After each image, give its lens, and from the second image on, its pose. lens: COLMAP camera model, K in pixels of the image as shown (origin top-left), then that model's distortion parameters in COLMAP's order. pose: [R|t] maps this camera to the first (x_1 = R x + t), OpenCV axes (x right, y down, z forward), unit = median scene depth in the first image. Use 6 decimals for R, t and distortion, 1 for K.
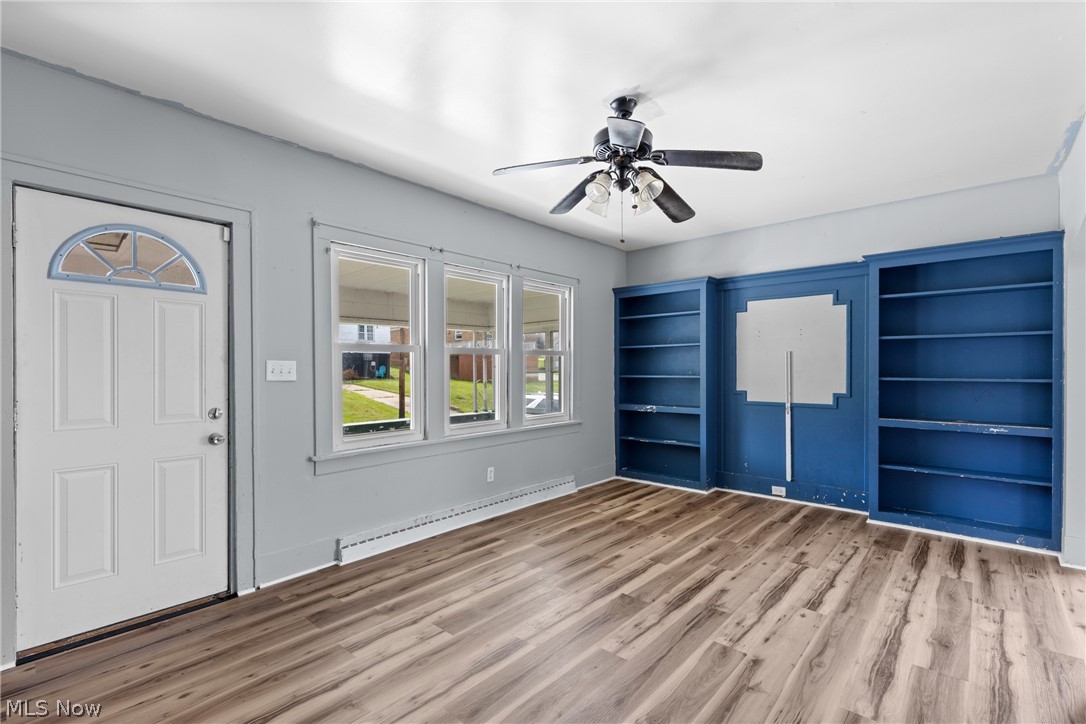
lens RADIAL K [[486.8, 0, 535.7], [0, 486.8, 364.9], [0, 0, 1]] dist [0.003616, -0.002412]
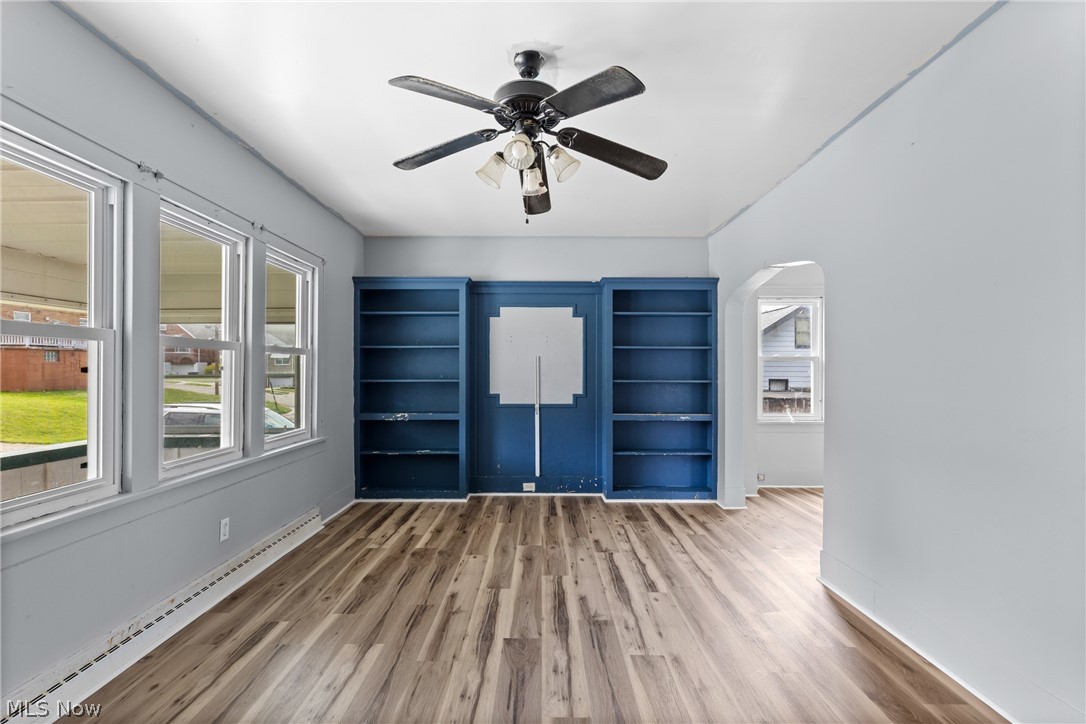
lens RADIAL K [[486.8, 0, 541.1], [0, 486.8, 366.5], [0, 0, 1]] dist [0.003616, -0.002412]
pose [[0.744267, 0.010981, 0.667792, -0.233157], [-0.007858, 0.999940, -0.007685, 0.003357], [-0.667836, 0.000472, 0.744308, 0.225629]]
